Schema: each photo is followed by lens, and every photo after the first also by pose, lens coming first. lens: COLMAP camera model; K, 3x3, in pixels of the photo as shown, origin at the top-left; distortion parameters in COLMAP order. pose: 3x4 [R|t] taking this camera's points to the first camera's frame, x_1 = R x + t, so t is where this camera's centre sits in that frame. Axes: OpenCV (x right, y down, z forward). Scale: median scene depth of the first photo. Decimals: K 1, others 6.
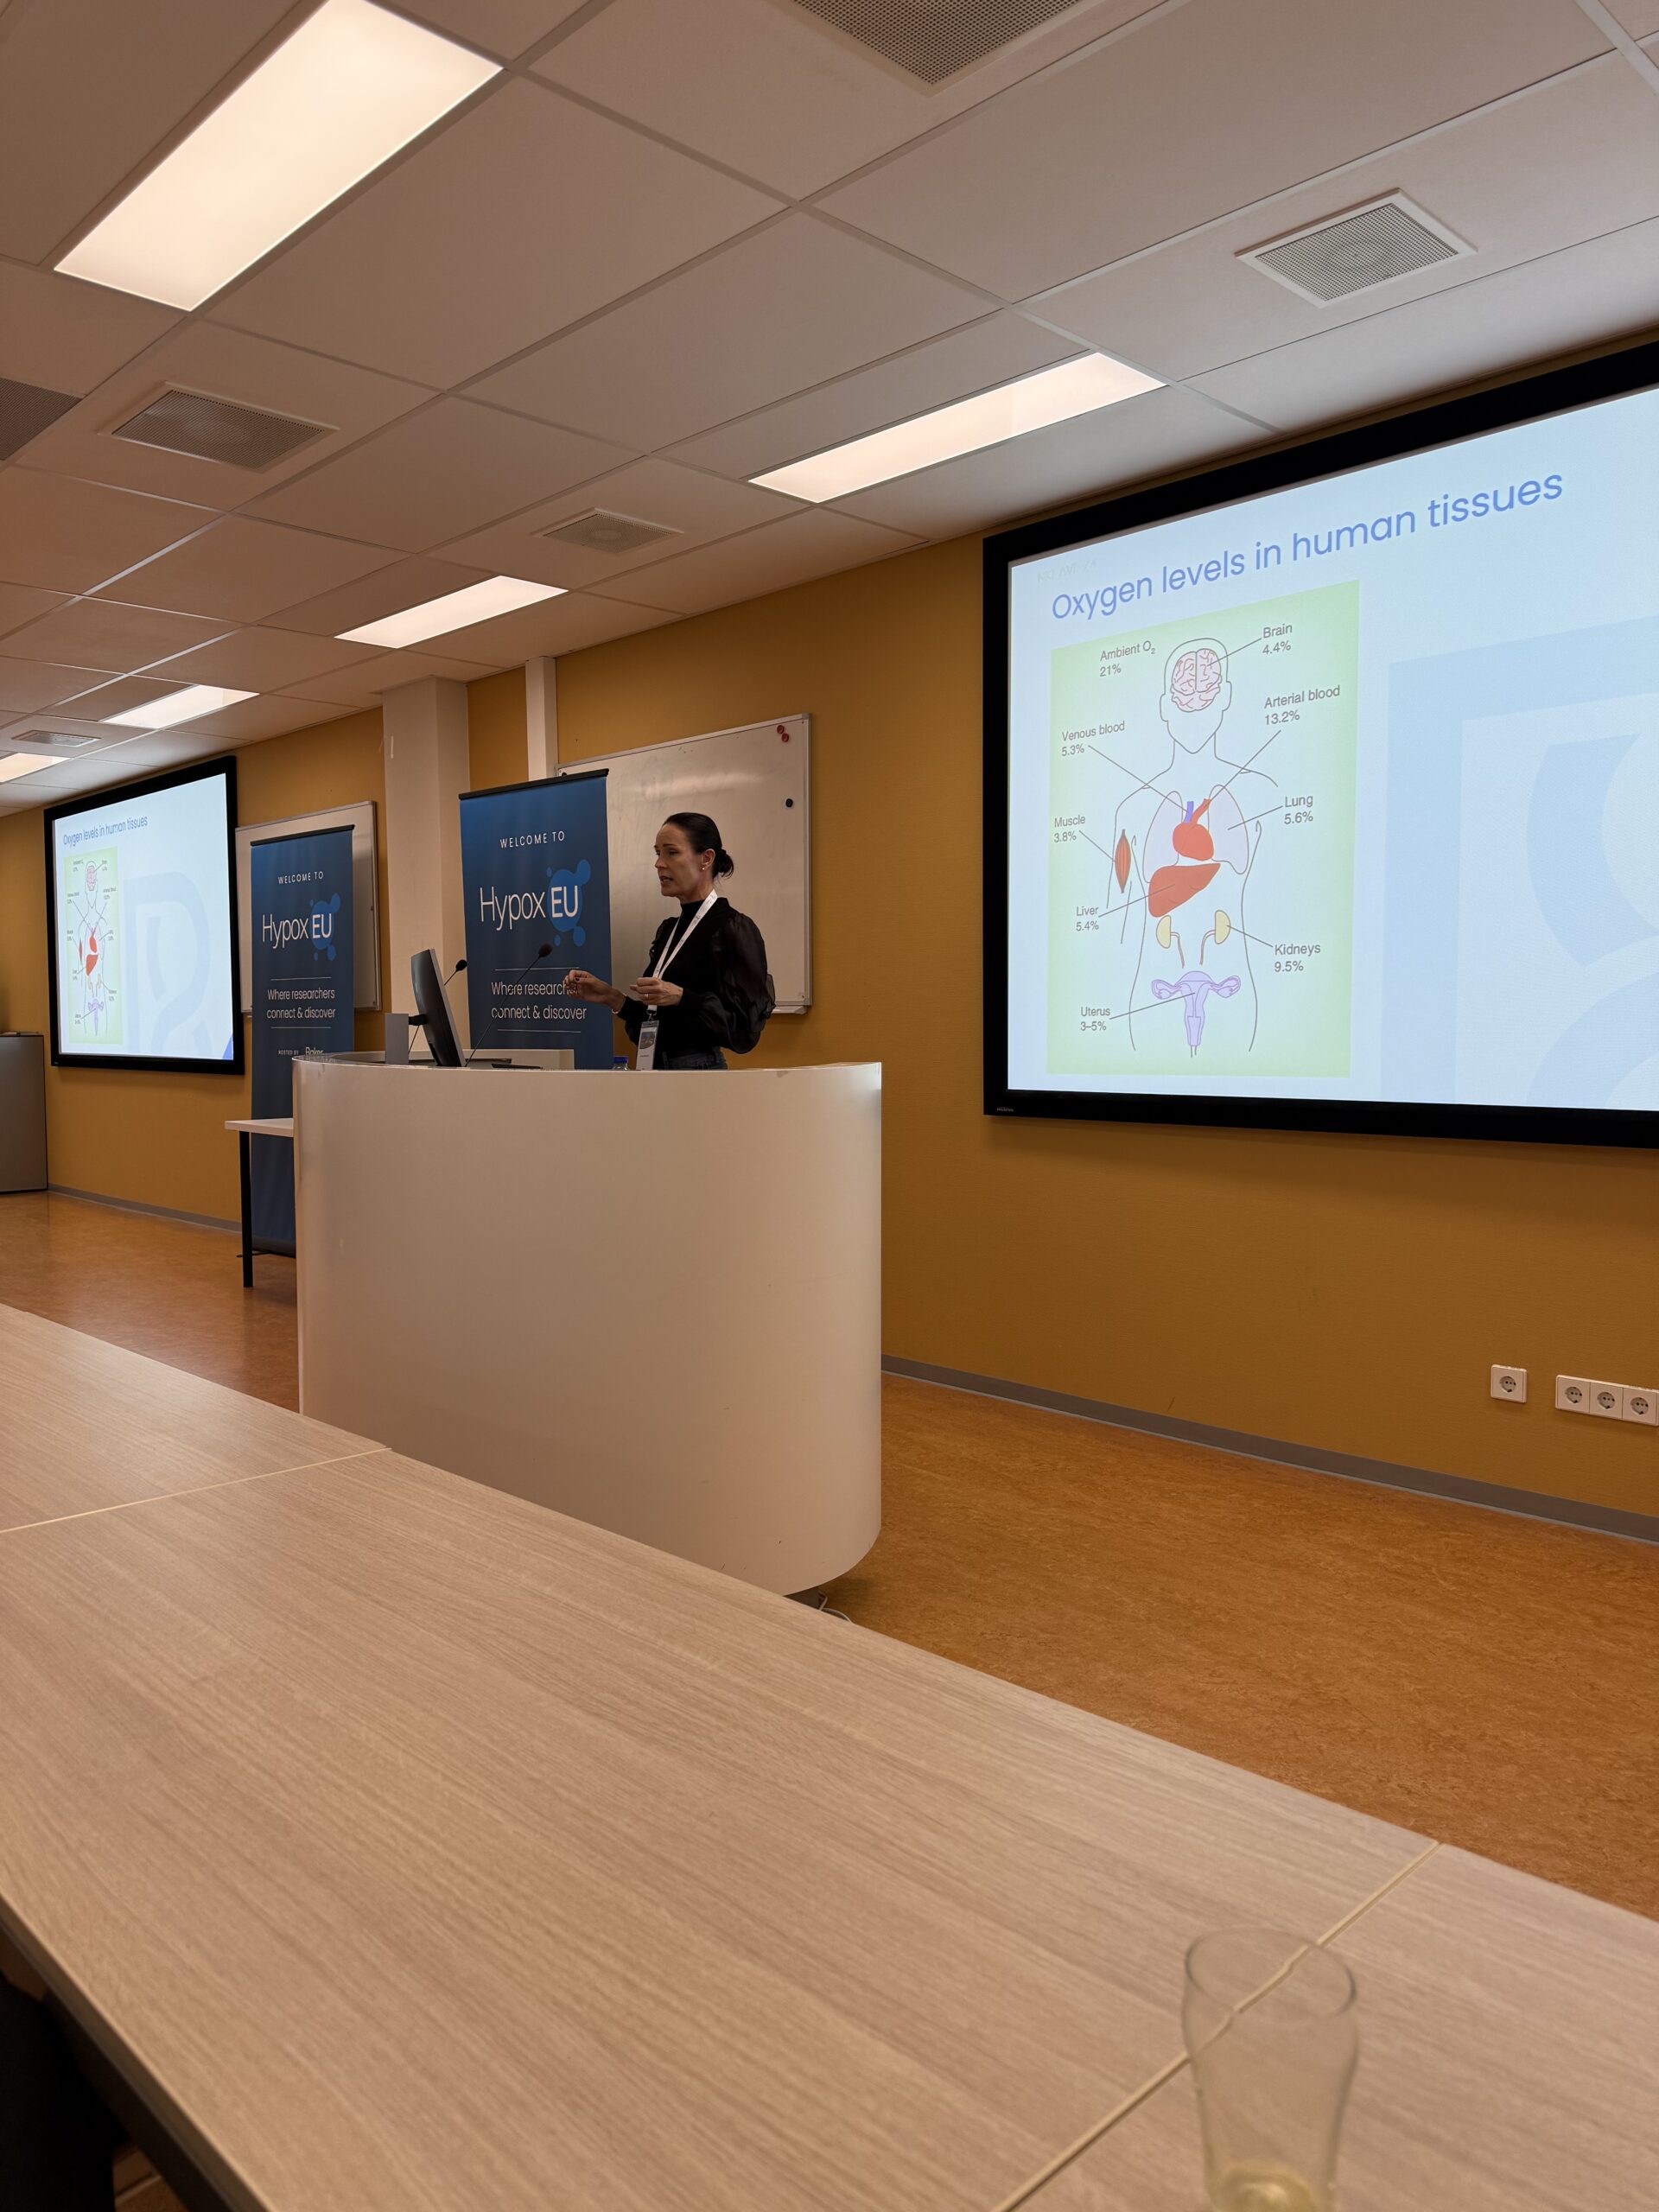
lens RADIAL K [[1630.3, 0, 807.4], [0, 1630.3, 1105.7], [0, 0, 1]] dist [0.037138, -0.041976]
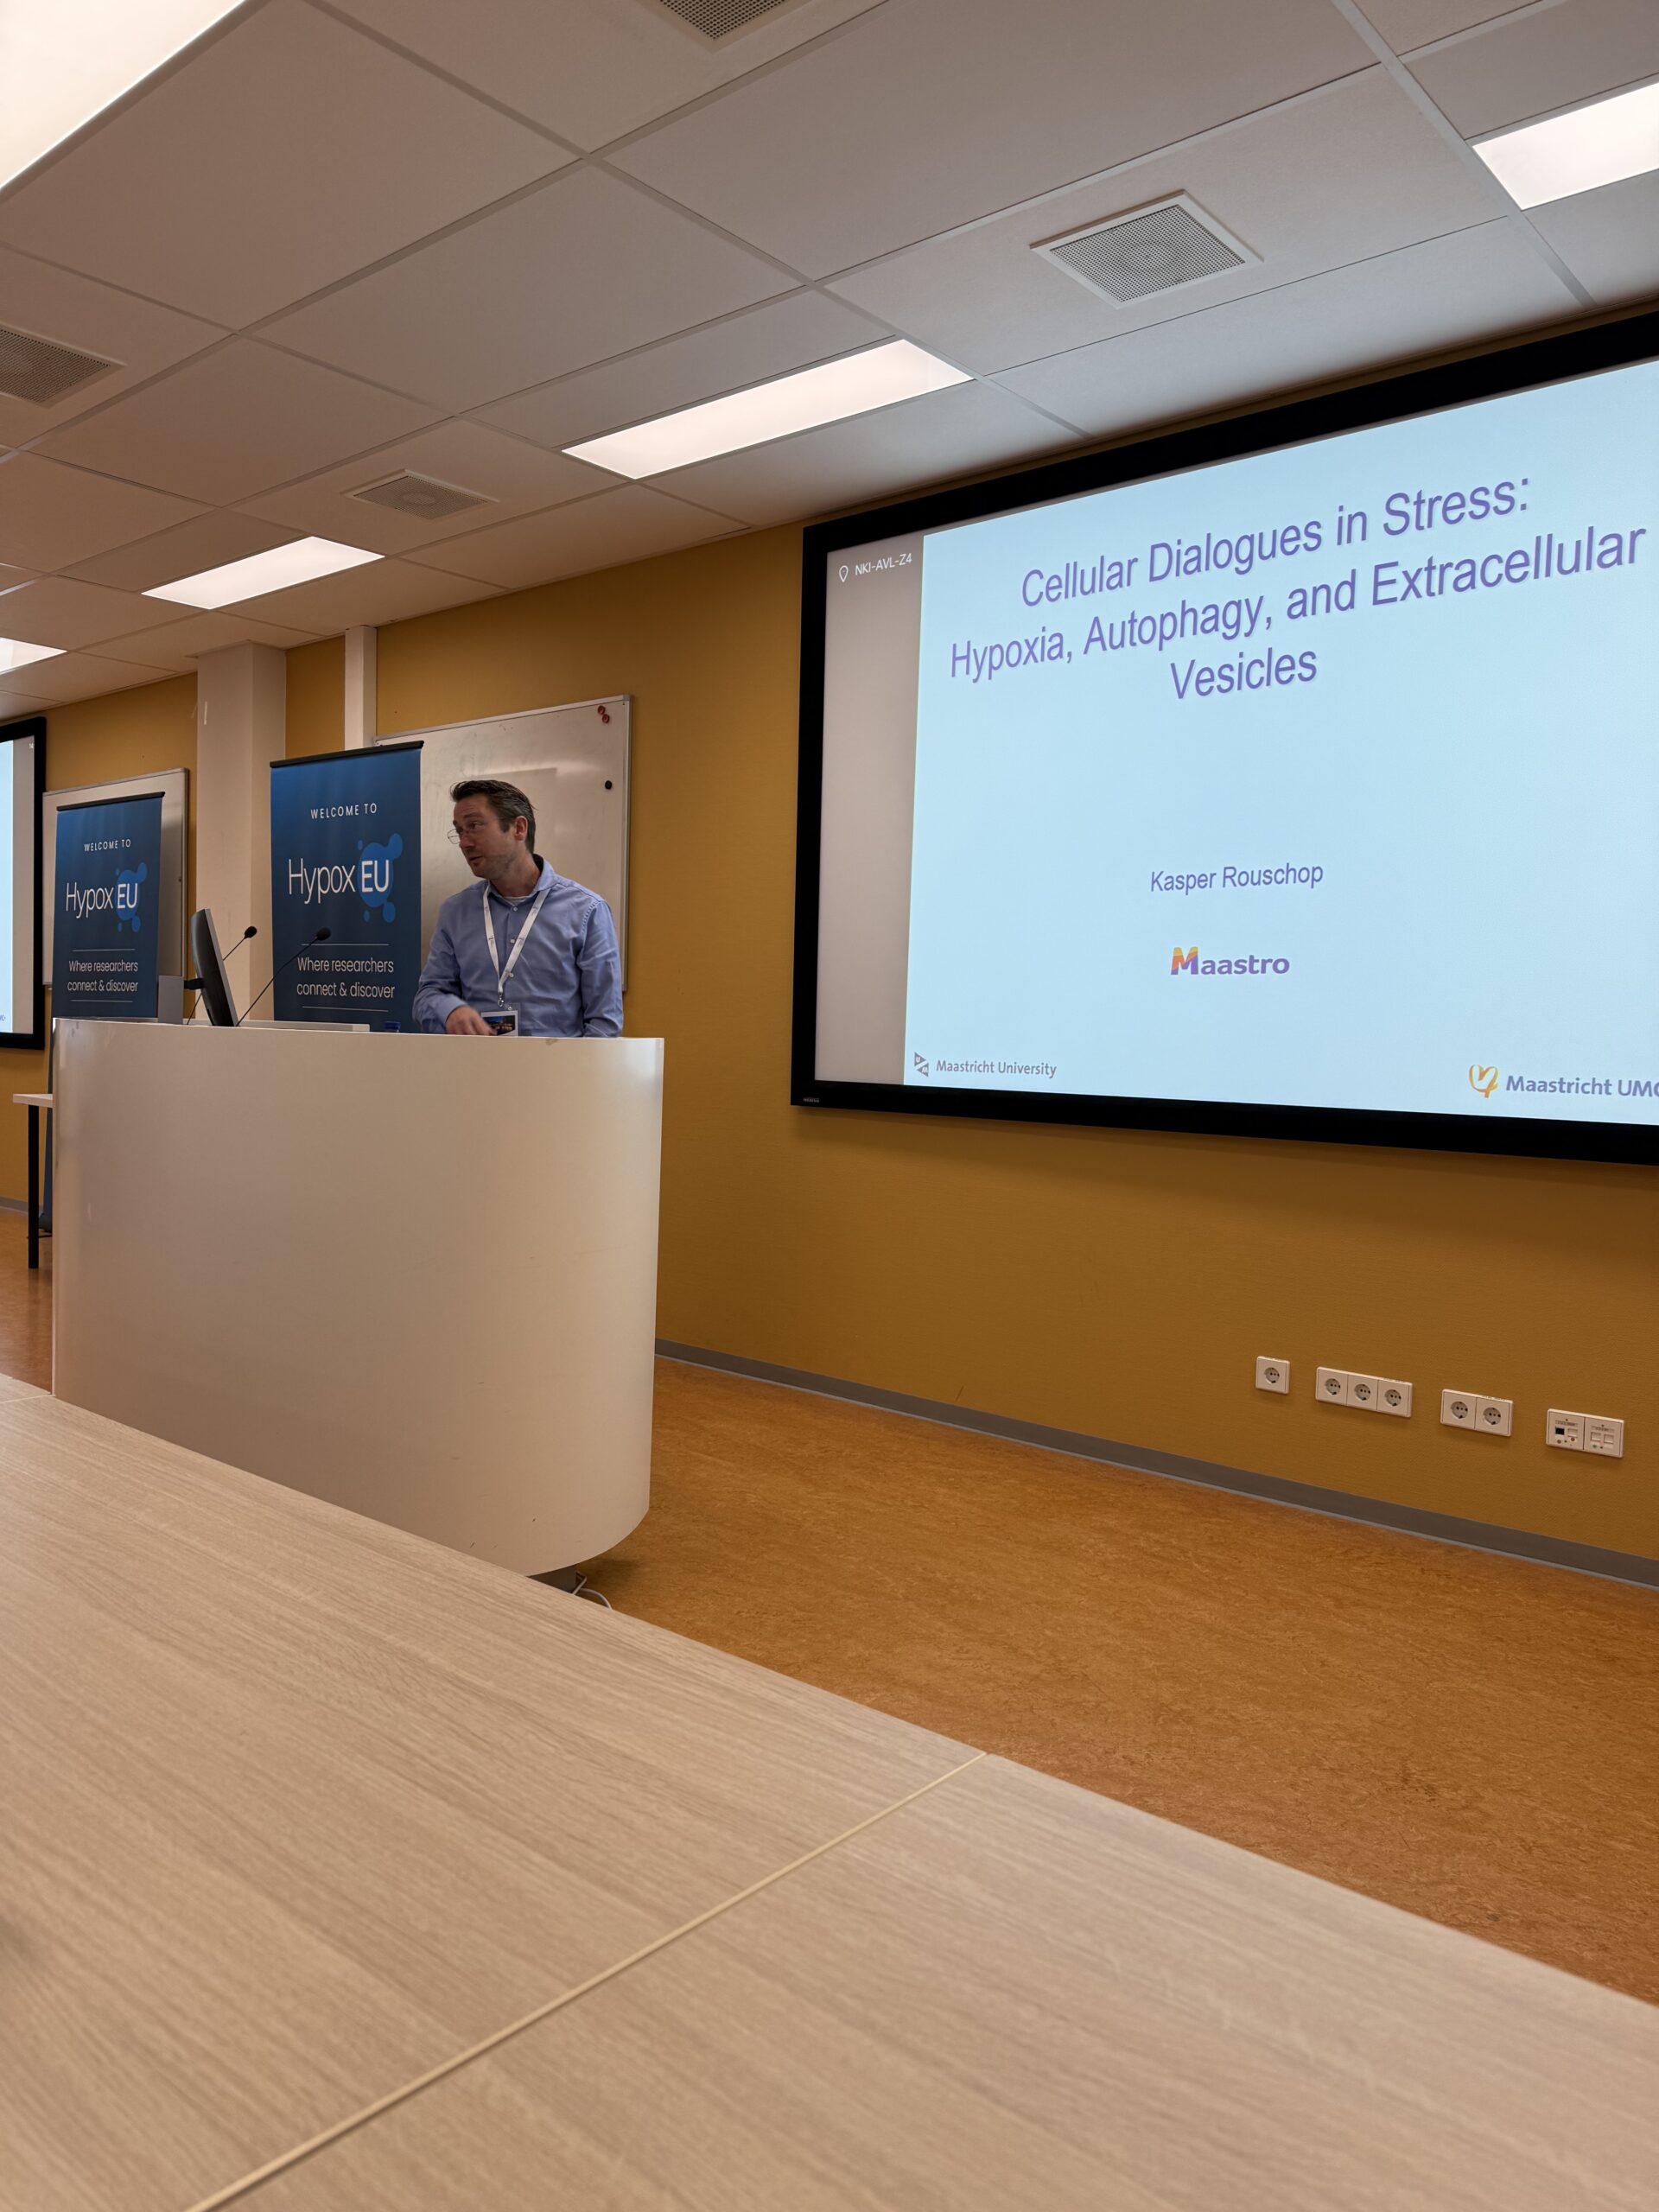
lens RADIAL K [[1630.3, 0, 815.5], [0, 1630.3, 1111.4], [0, 0, 1]] dist [0.037138, -0.041976]
pose [[0.995270, 0.030361, 0.092282, 0.047264], [-0.030204, 0.999539, -0.003097, 0.018088], [-0.092333, 0.000295, 0.995728, 0.006941]]
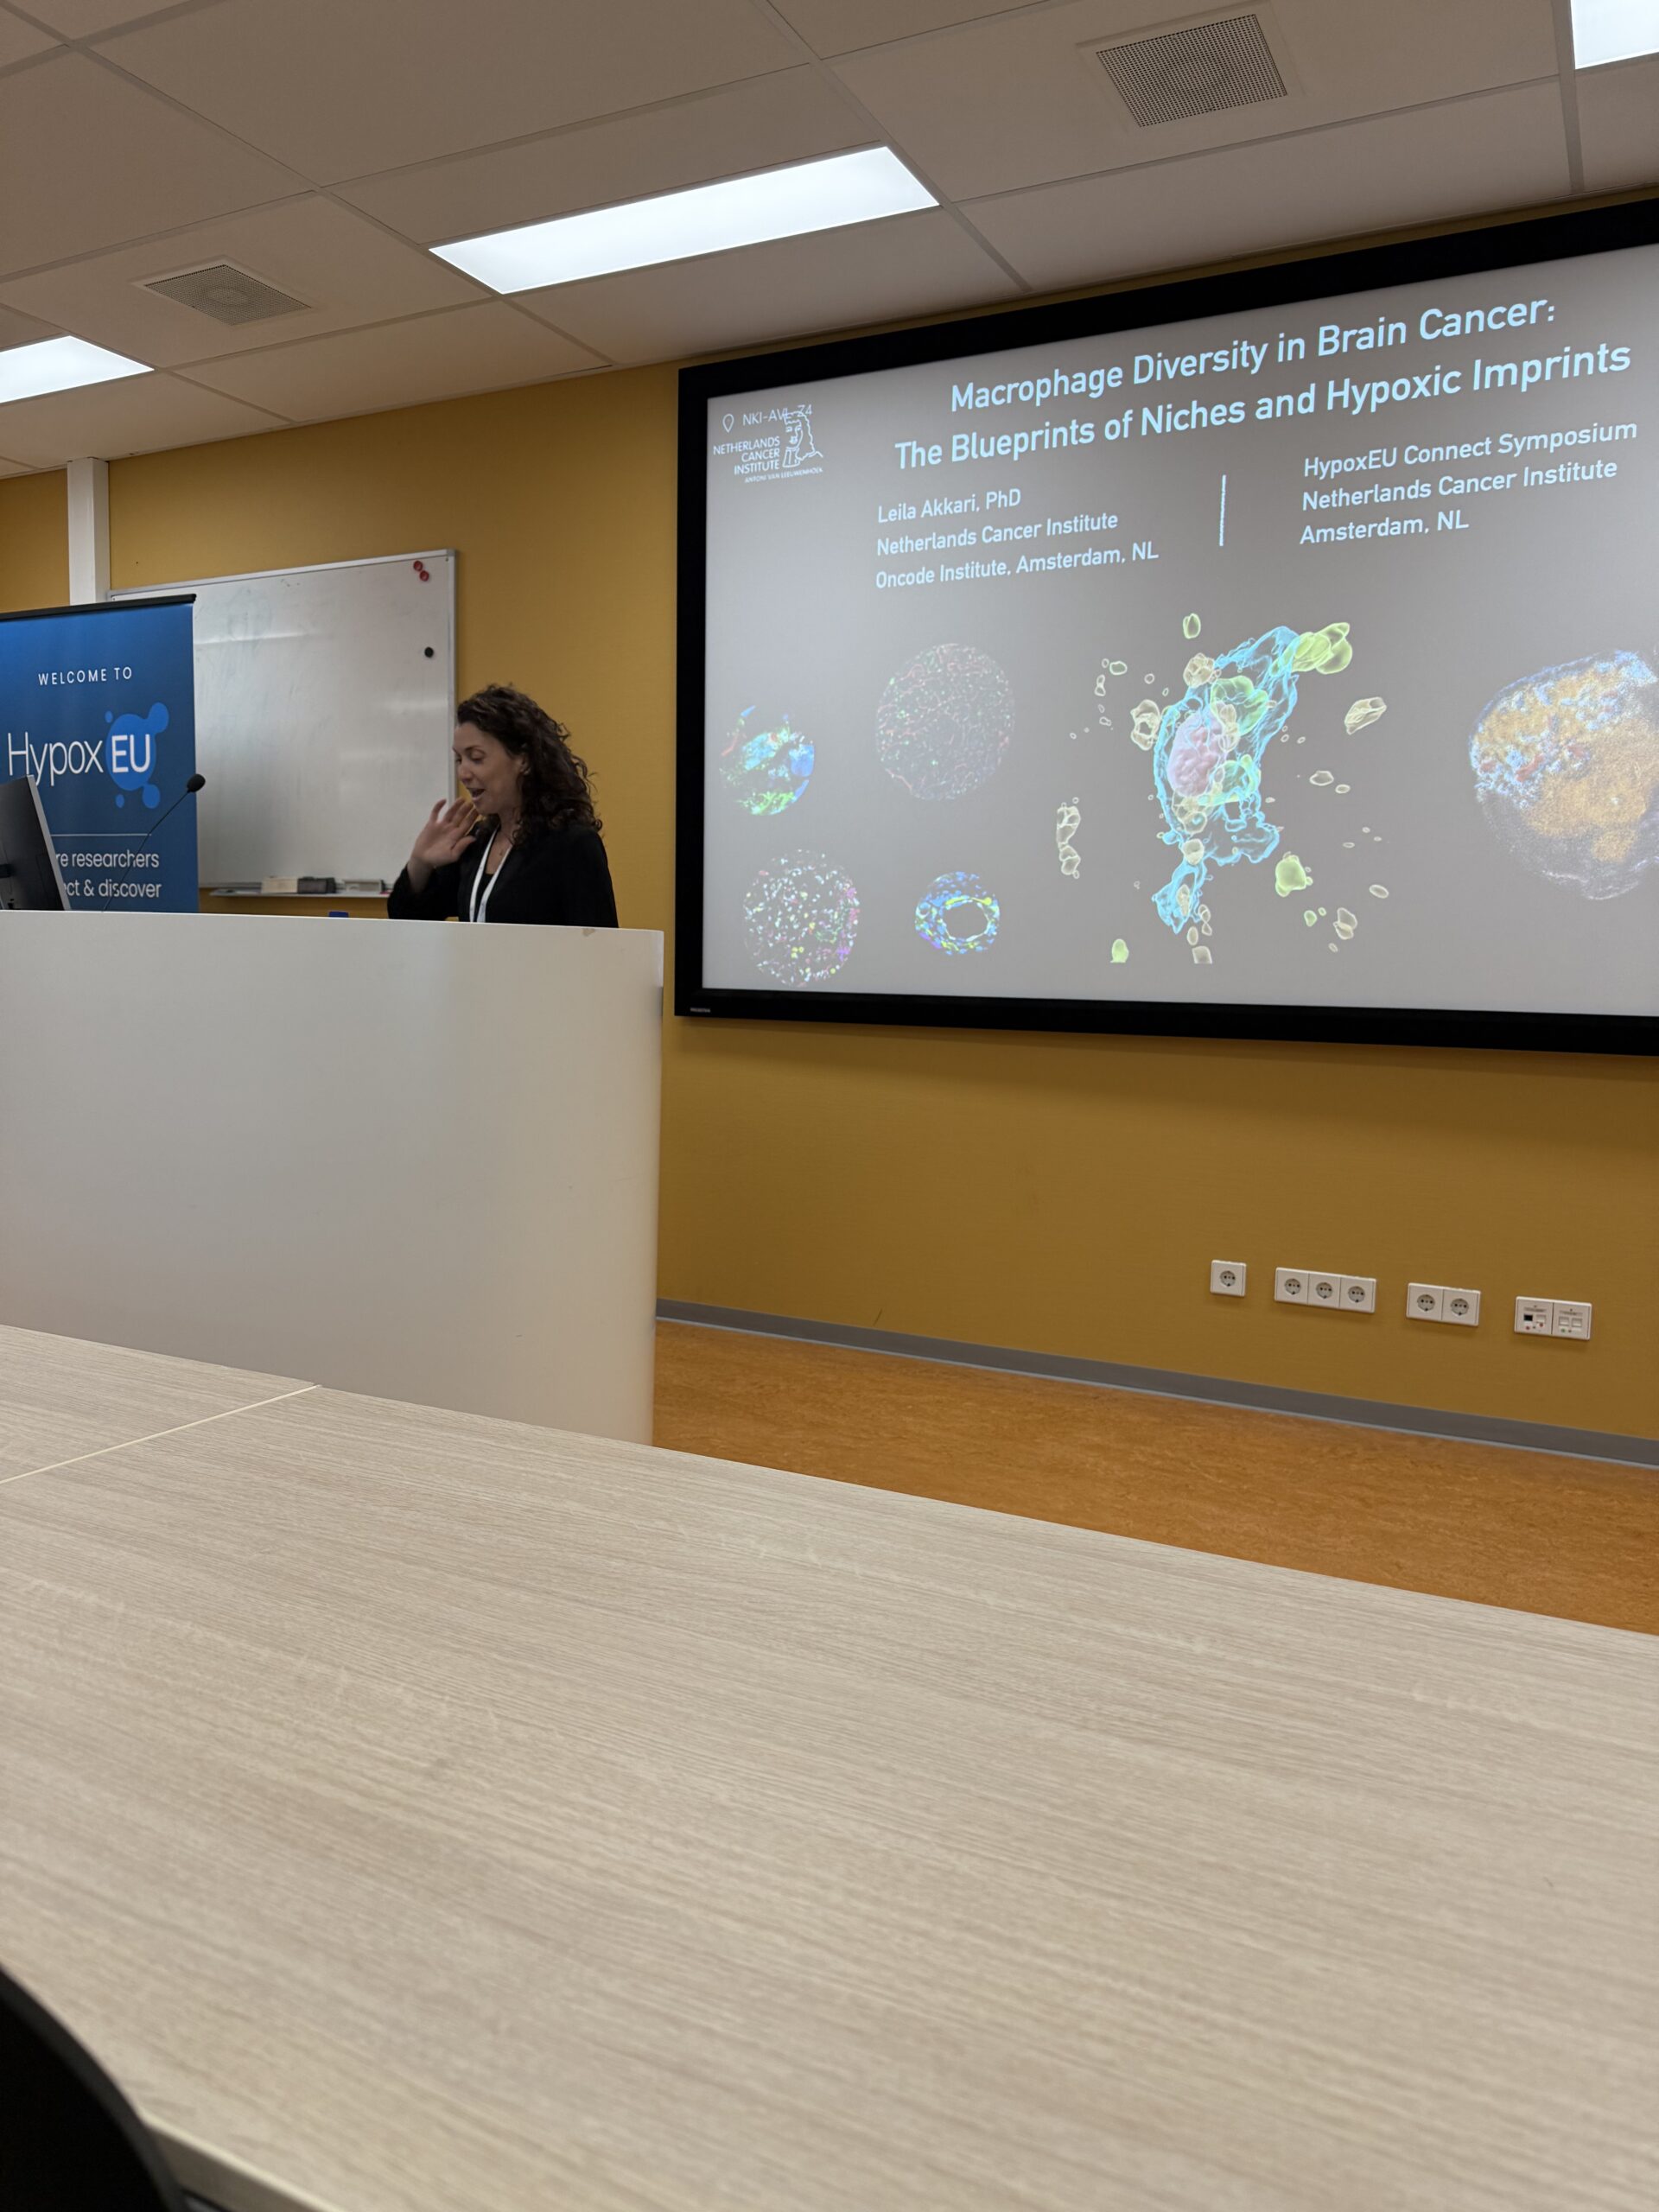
lens RADIAL K [[1630.3, 0, 845.5], [0, 1630.3, 1106.0], [0, 0, 1]] dist [0.037138, -0.041976]
pose [[0.942087, 0.001284, 0.335365, -0.150076], [-0.013816, 0.999292, 0.034985, 0.034608], [-0.335083, -0.037592, 0.941439, 0.148919]]
